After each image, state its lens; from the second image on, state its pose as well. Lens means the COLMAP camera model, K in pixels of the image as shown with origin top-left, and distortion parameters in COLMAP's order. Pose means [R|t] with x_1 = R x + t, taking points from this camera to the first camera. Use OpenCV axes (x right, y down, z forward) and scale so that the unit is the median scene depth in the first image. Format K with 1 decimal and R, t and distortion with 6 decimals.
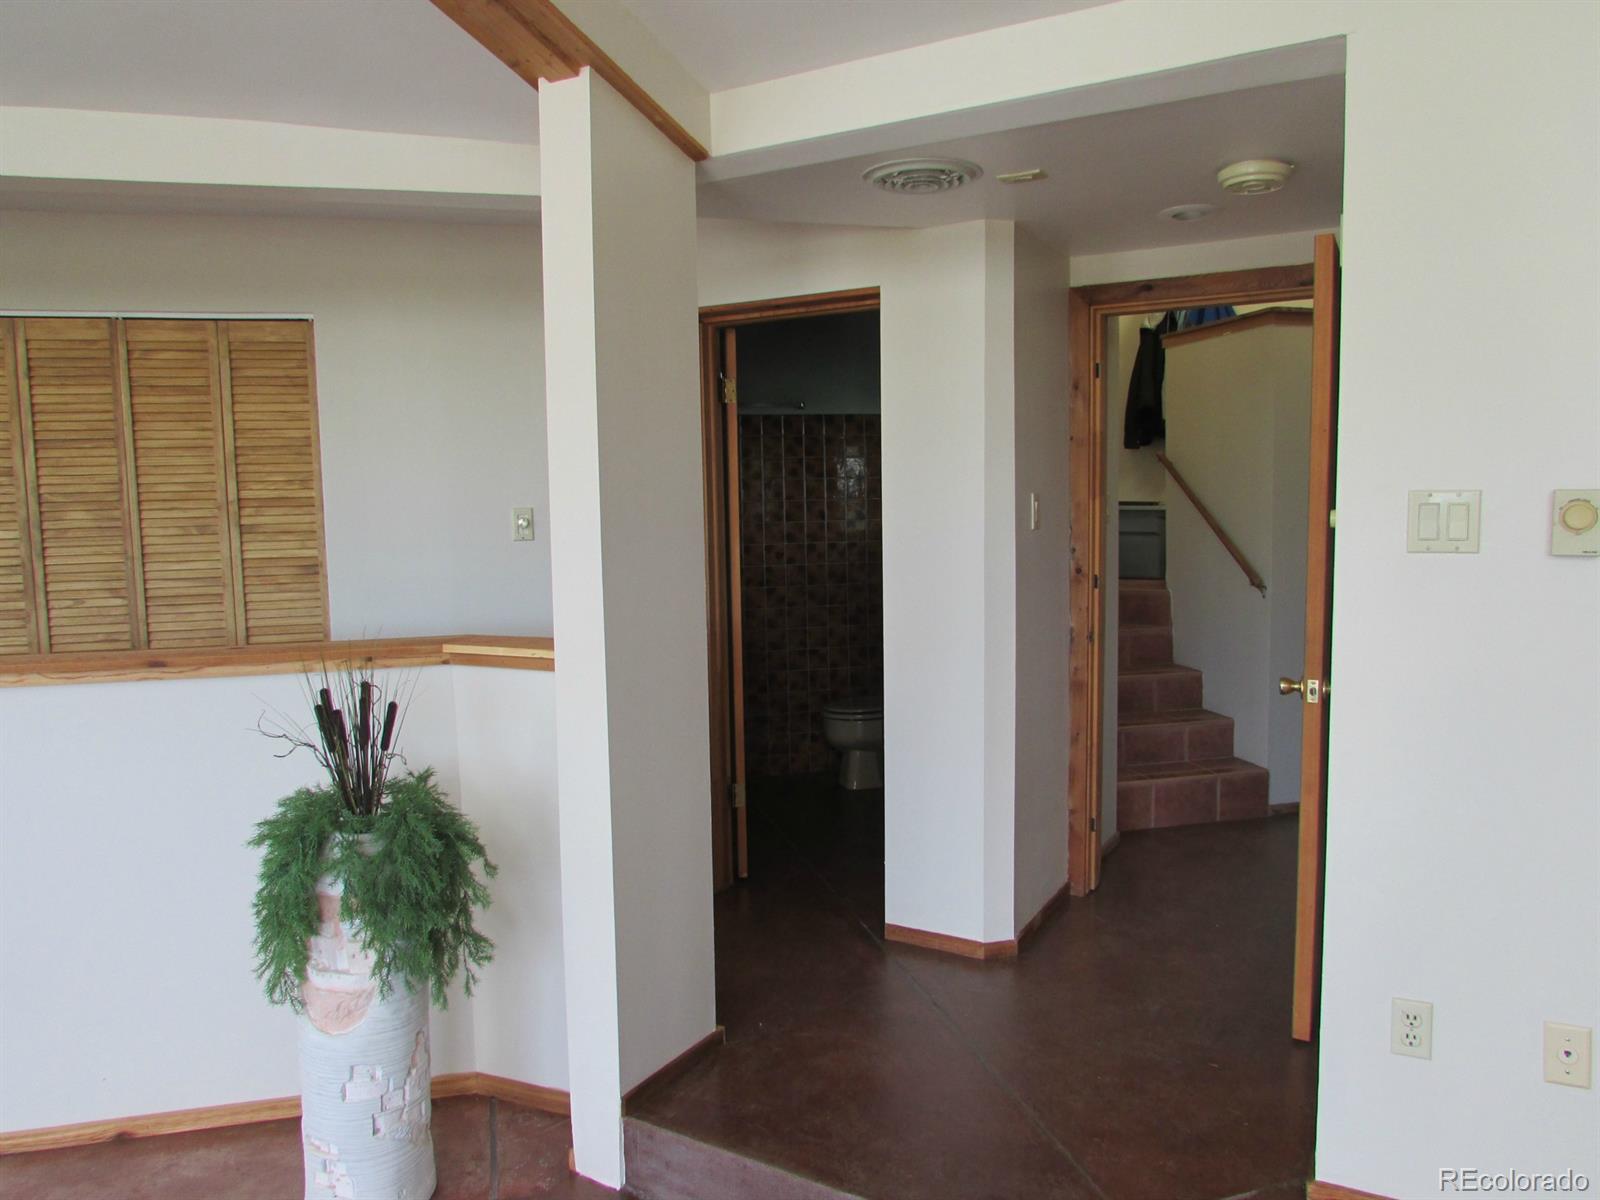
lens RADIAL K [[1140.8, 0, 800.0], [0, 1140.8, 600.0], [0, 0, 1]] dist [-0.011873, -0.002670]
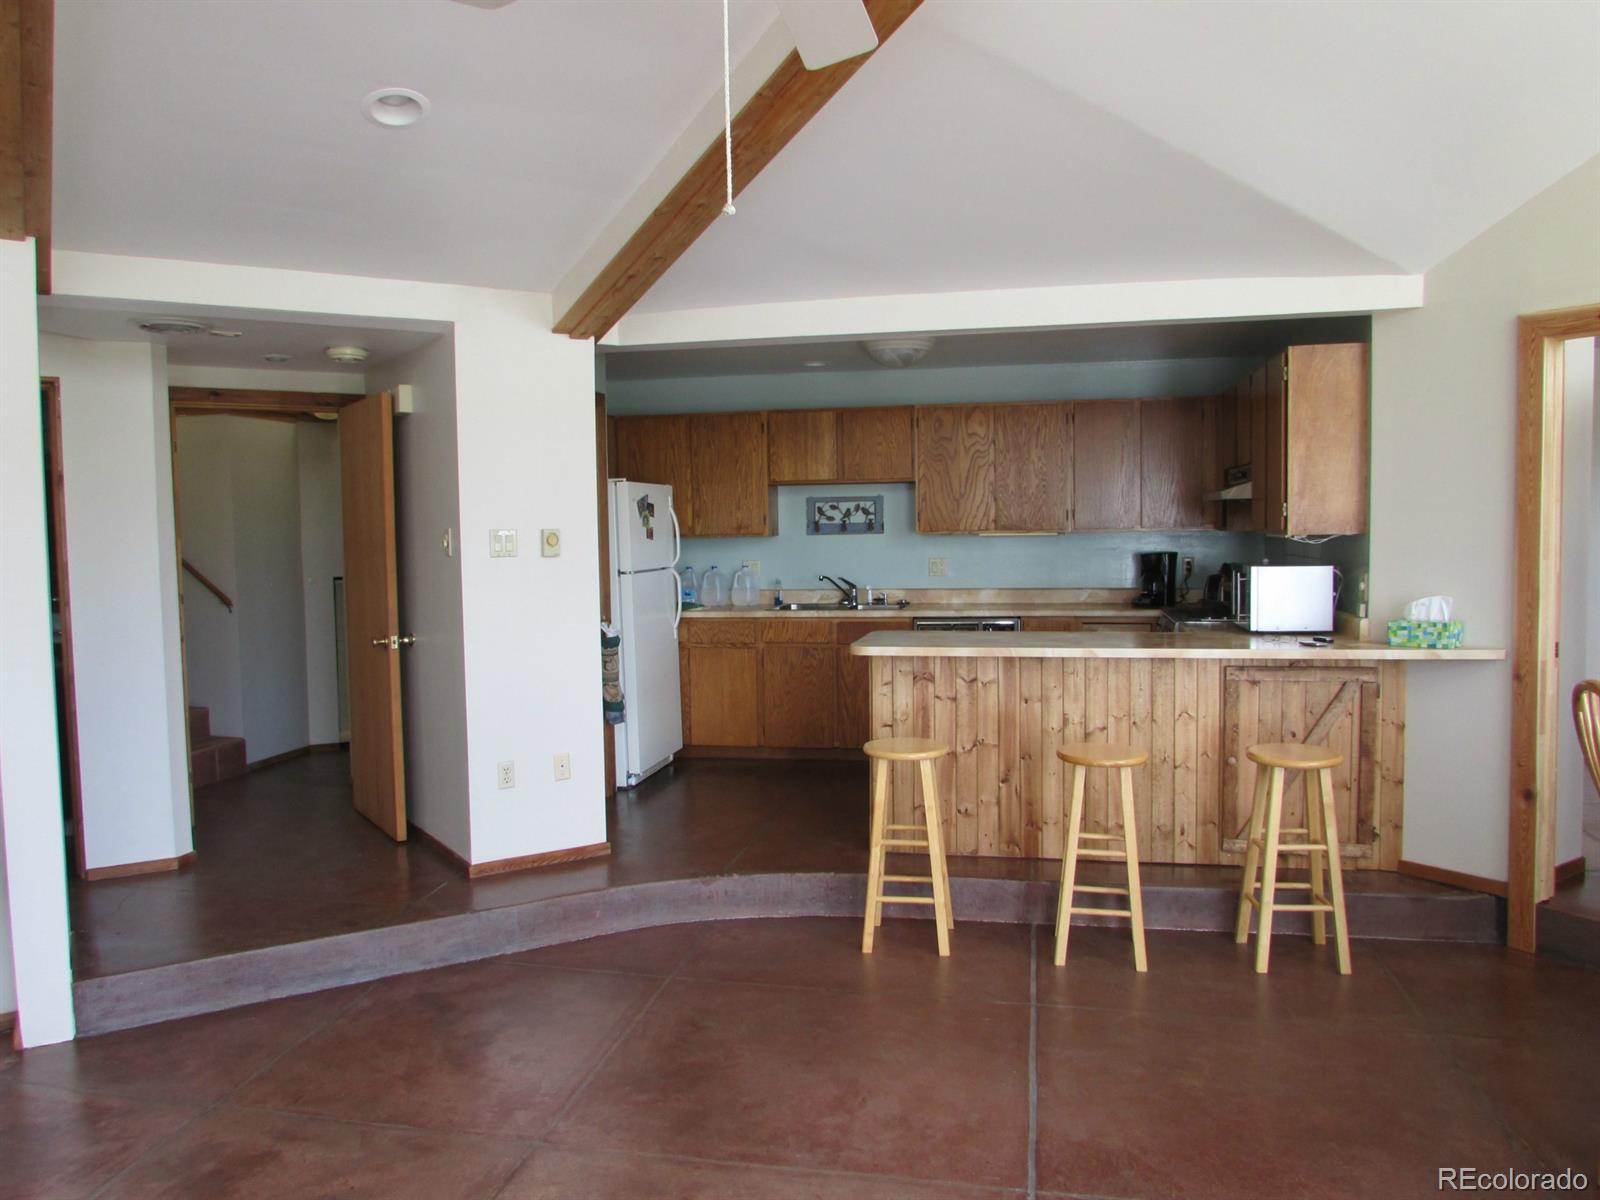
lens RADIAL K [[1140.8, 0, 800.0], [0, 1140.8, 600.0], [0, 0, 1]] dist [-0.011873, -0.002670]
pose [[0.455837, -0.053111, 0.888477, -0.698276], [0.091440, 0.995731, 0.012608, 0.040321], [-0.885354, 0.075495, 0.458747, -0.328559]]
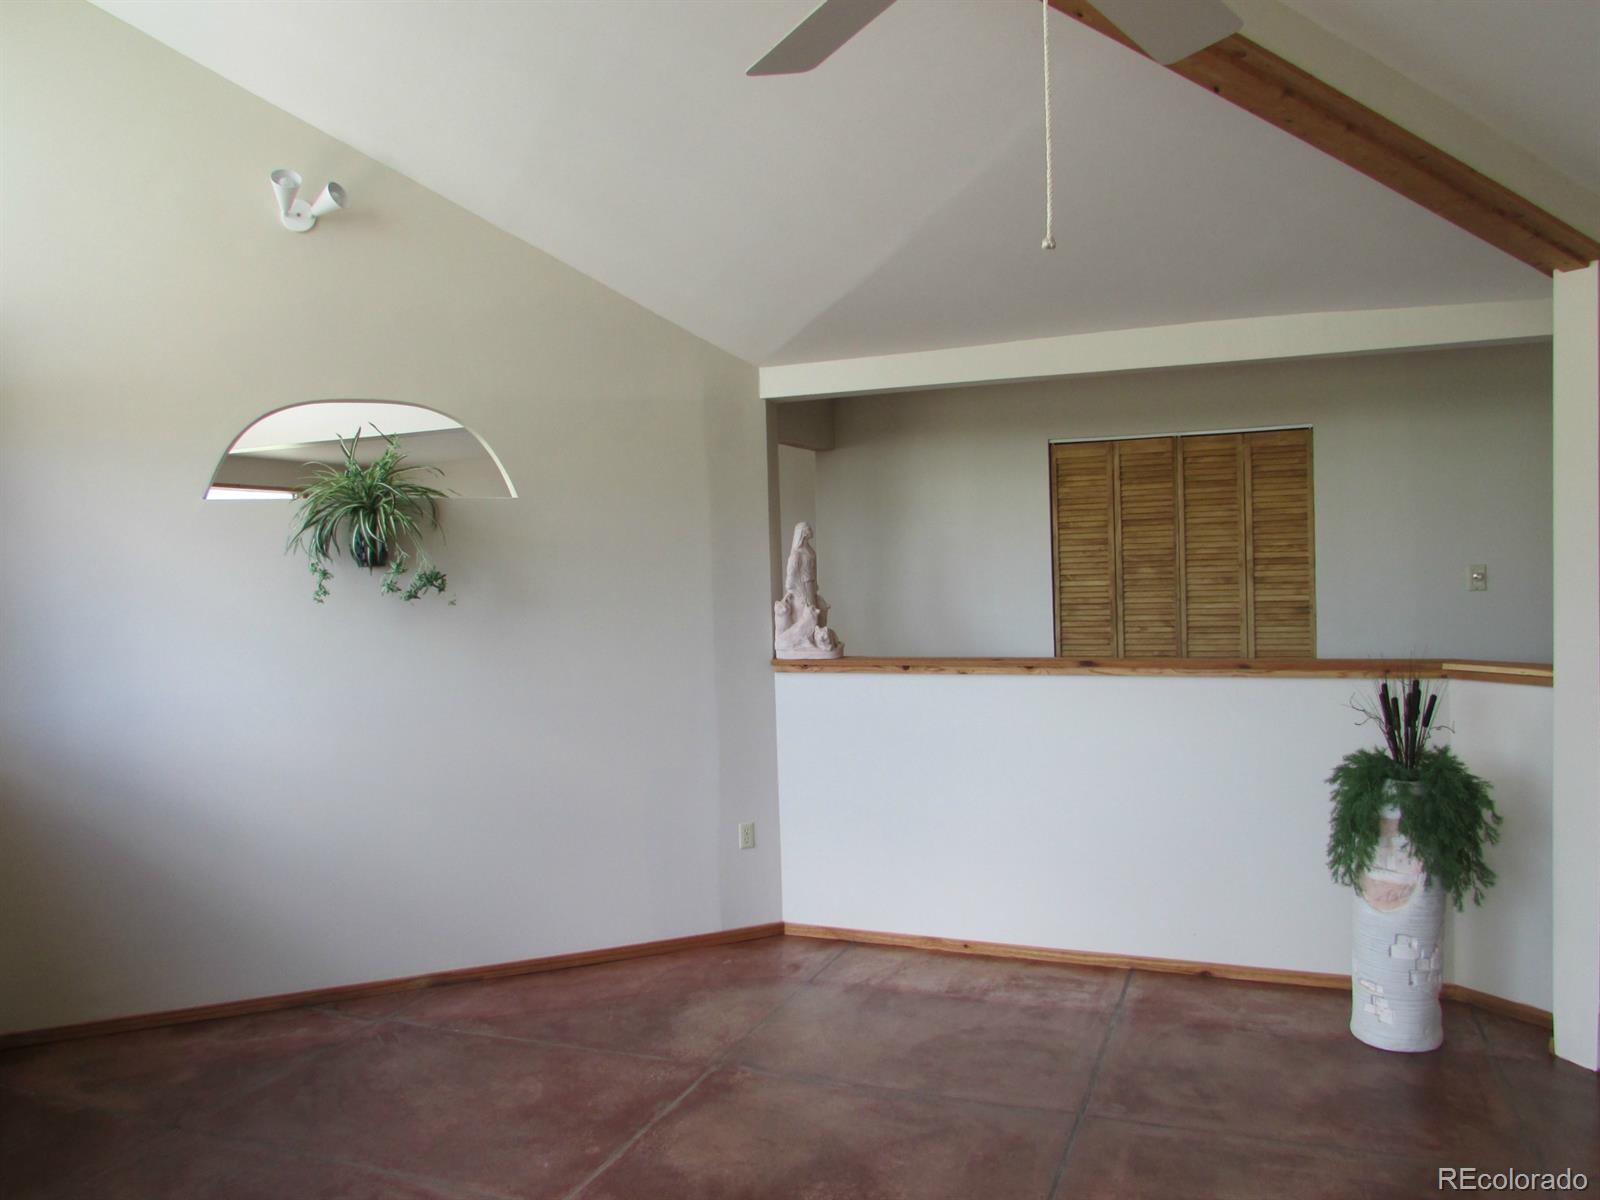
lens RADIAL K [[1209.2, 0, 800.0], [0, 1209.2, 600.0], [0, 0, 1]] dist [-0.017724, -0.003607]
pose [[0.803500, 0.013947, -0.595141, -0.060356], [-0.042694, 0.998501, -0.034241, 0.037890], [0.593771, 0.052922, 0.802892, -0.536833]]
